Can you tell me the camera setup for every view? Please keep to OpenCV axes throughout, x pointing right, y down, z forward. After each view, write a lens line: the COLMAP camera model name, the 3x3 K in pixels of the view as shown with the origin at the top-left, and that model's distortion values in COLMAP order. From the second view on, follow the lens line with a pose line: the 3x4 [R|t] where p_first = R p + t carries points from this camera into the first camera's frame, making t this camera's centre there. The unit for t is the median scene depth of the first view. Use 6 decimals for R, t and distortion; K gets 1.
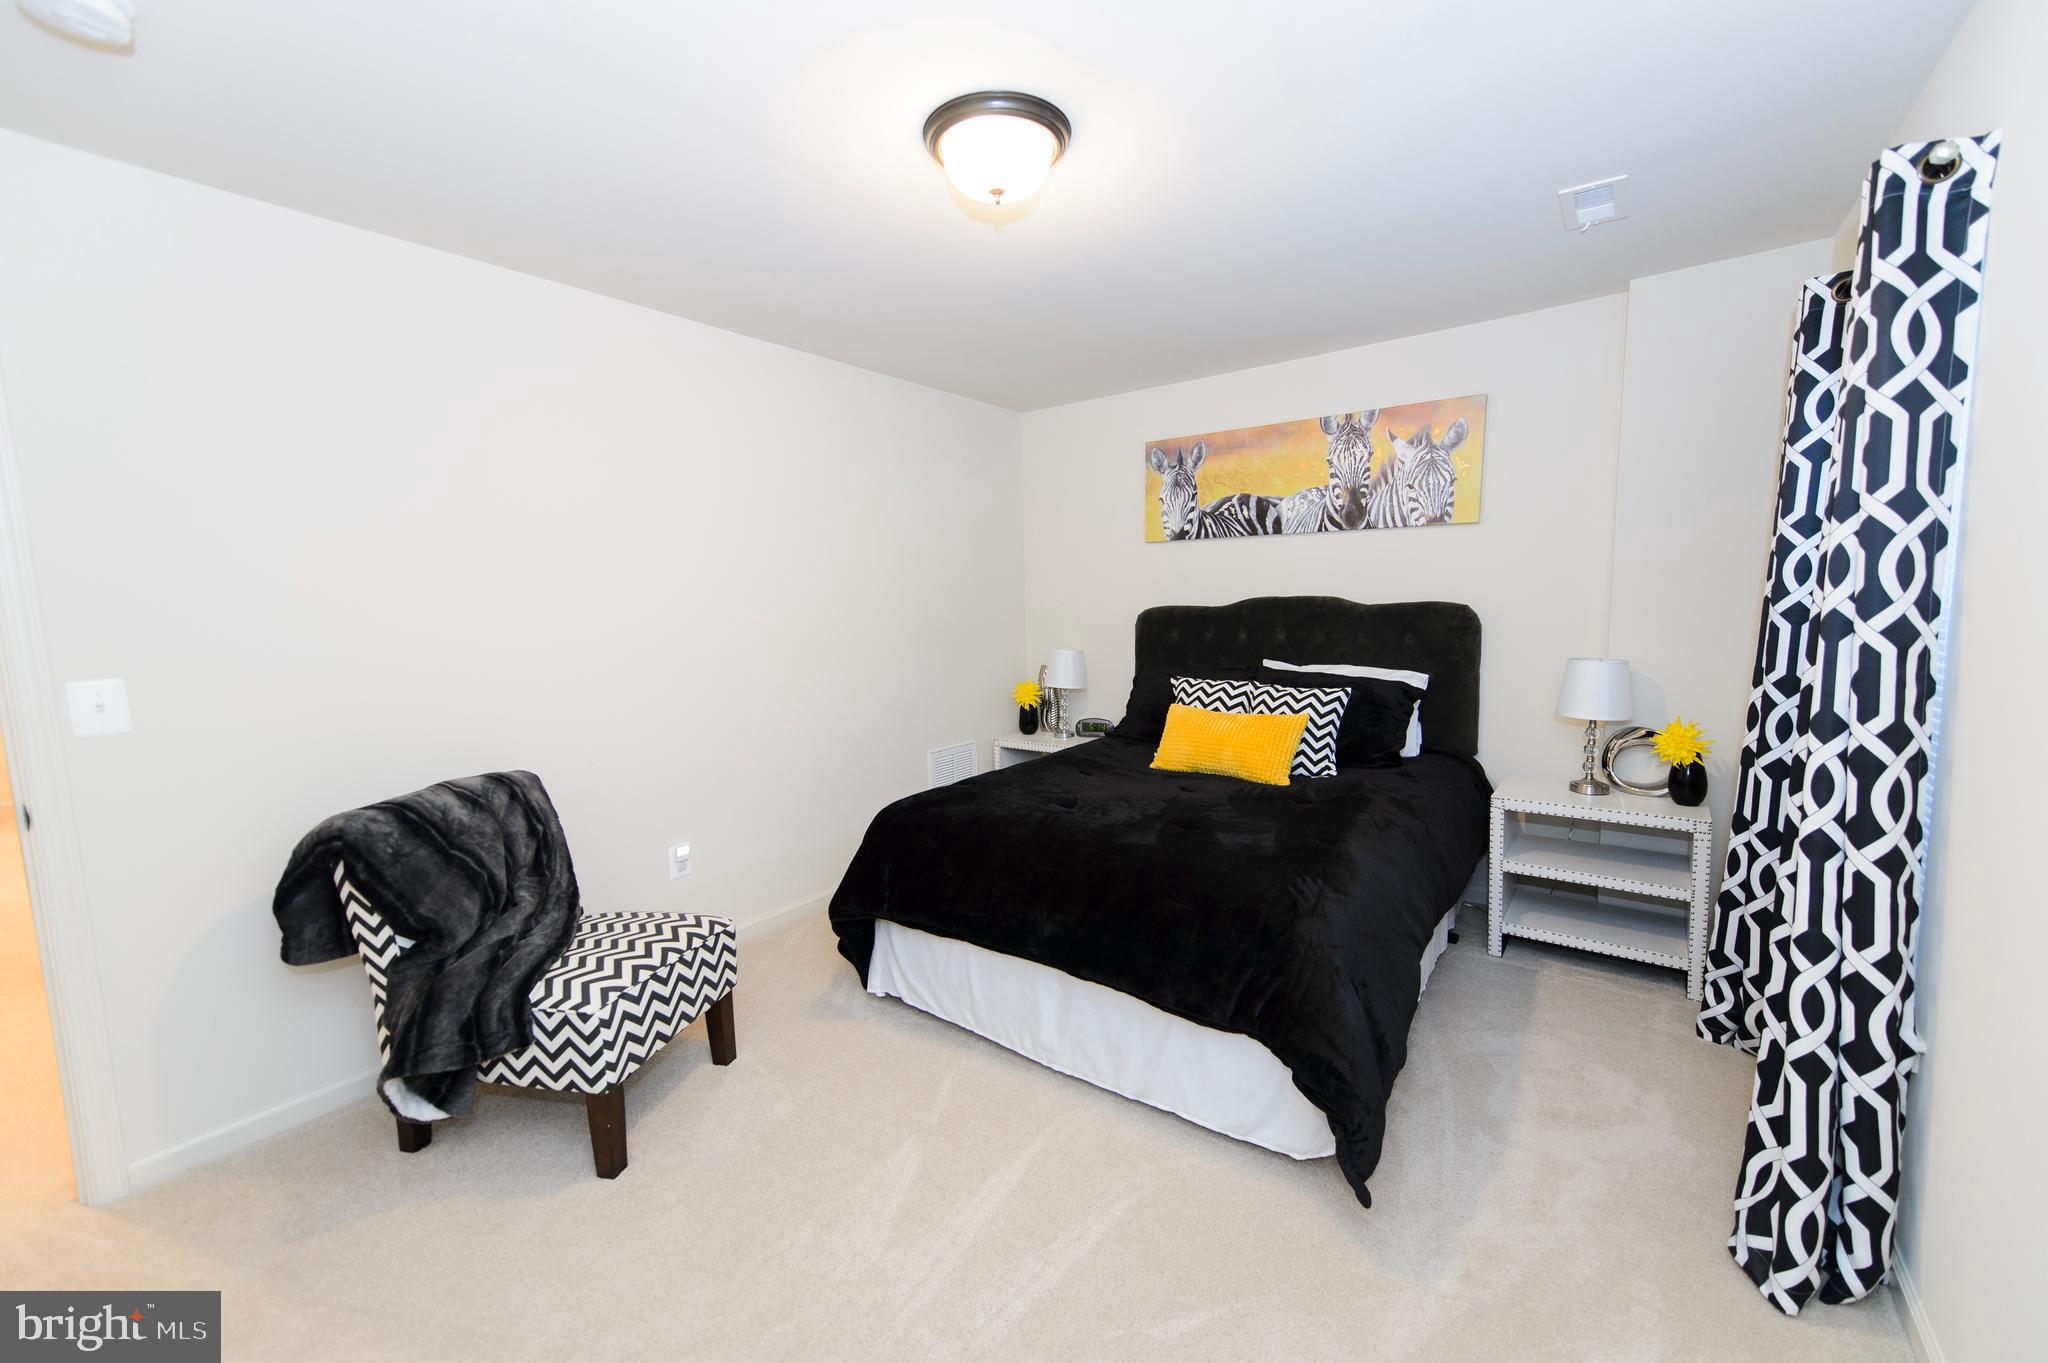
lens RADIAL K [[803.6, 0, 1017.2], [0, 803.6, 675.7], [0, 0, 1]] dist [0.000872, -0.000200]
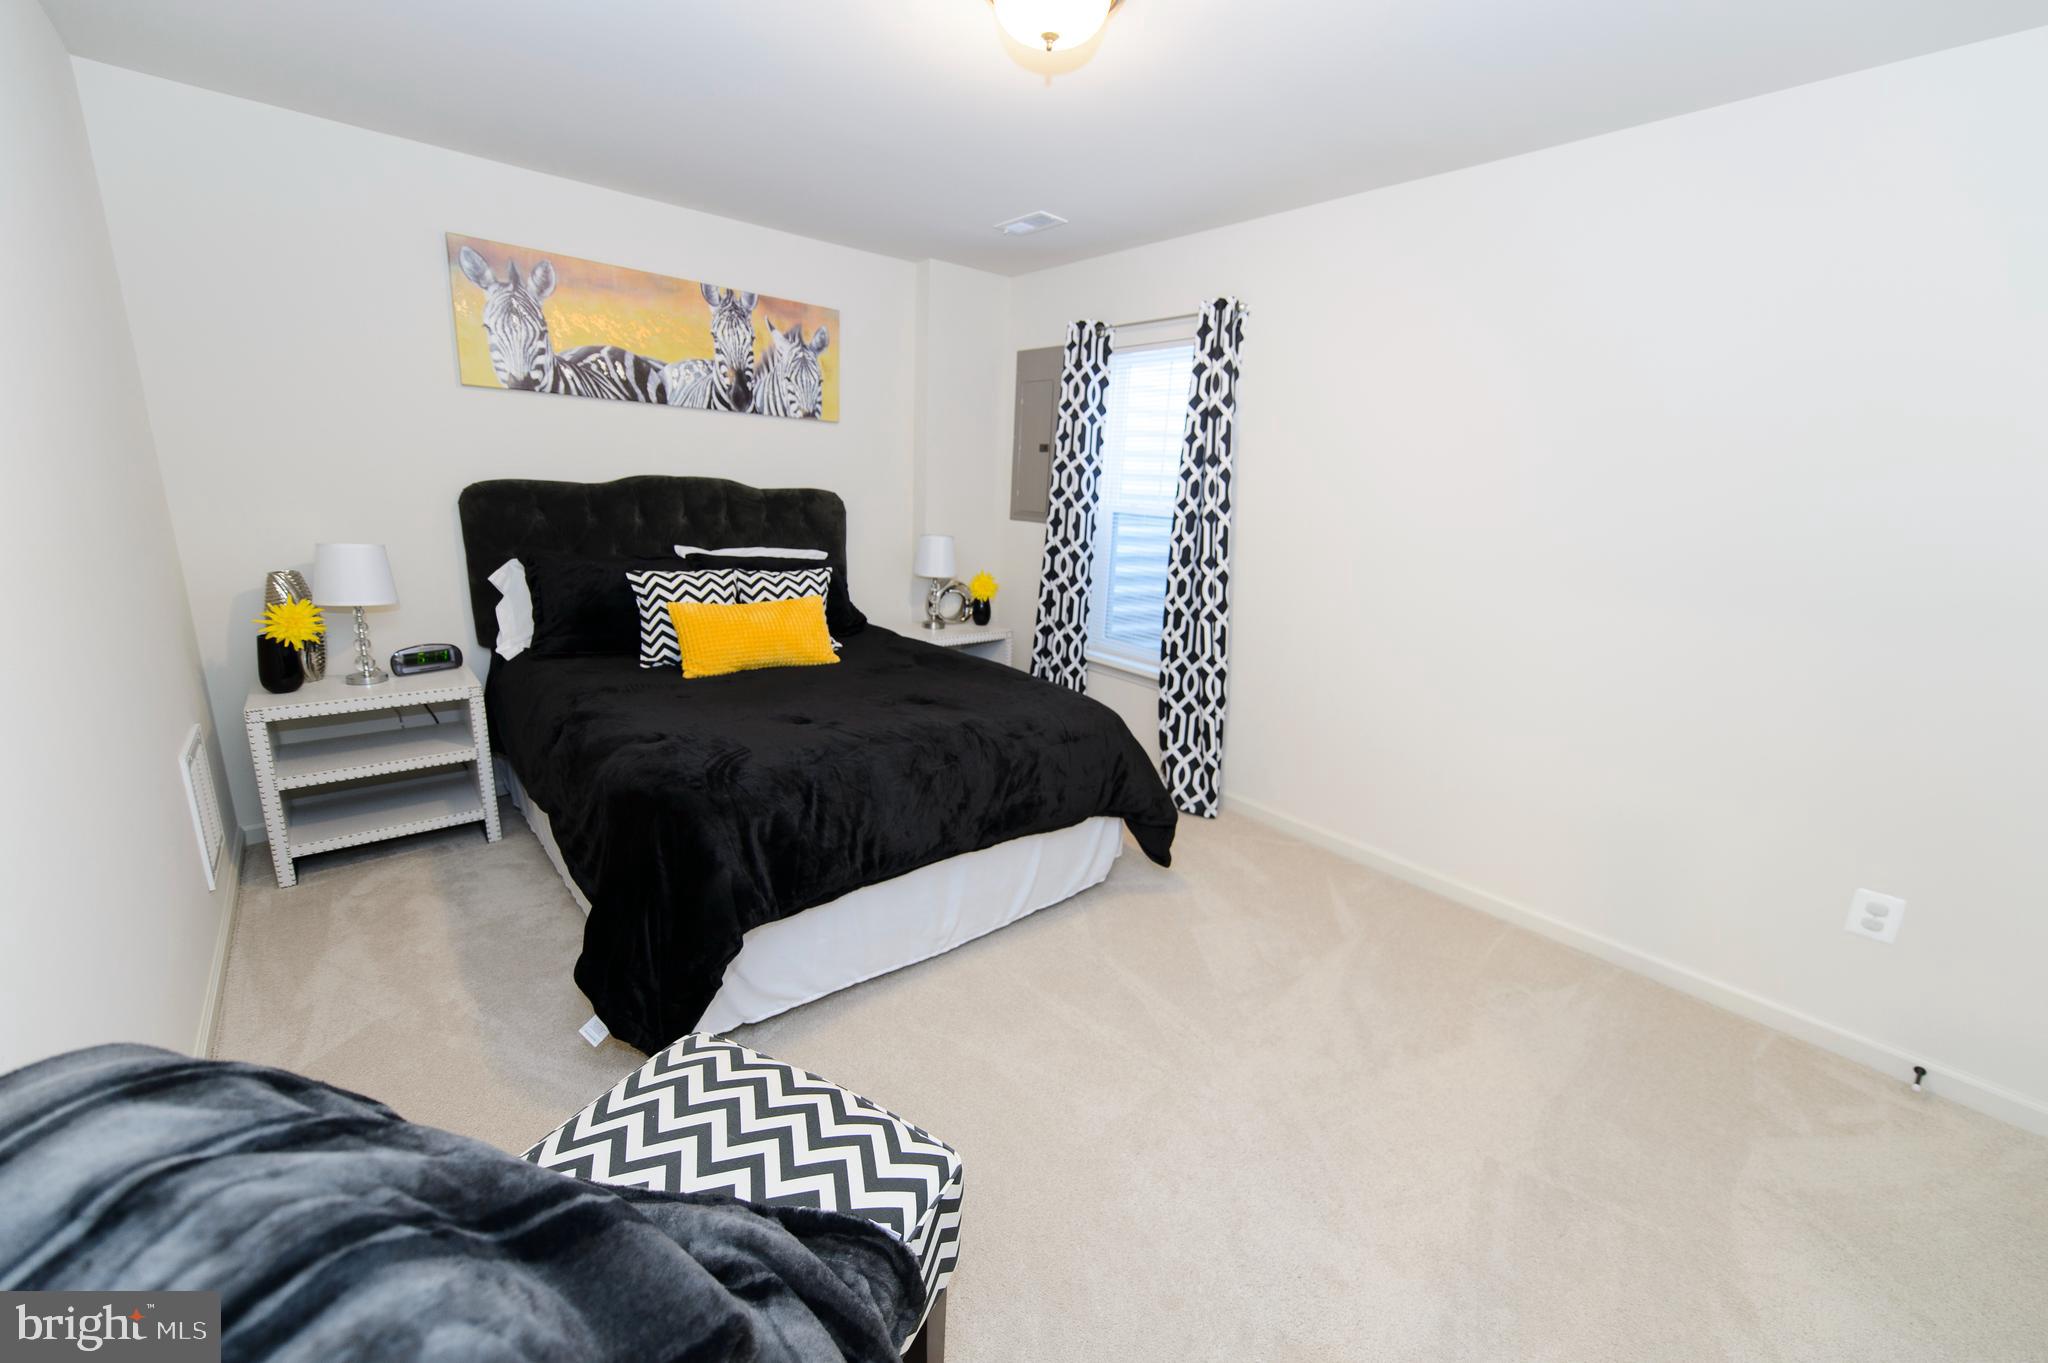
lens RADIAL K [[803.6, 0, 1017.2], [0, 803.6, 675.7], [0, 0, 1]] dist [0.000872, -0.000200]
pose [[0.207851, -0.192688, 0.958994, -0.525423], [0.049136, 0.981225, 0.186505, -0.026948], [-0.976926, 0.008356, 0.213416, 0.432260]]
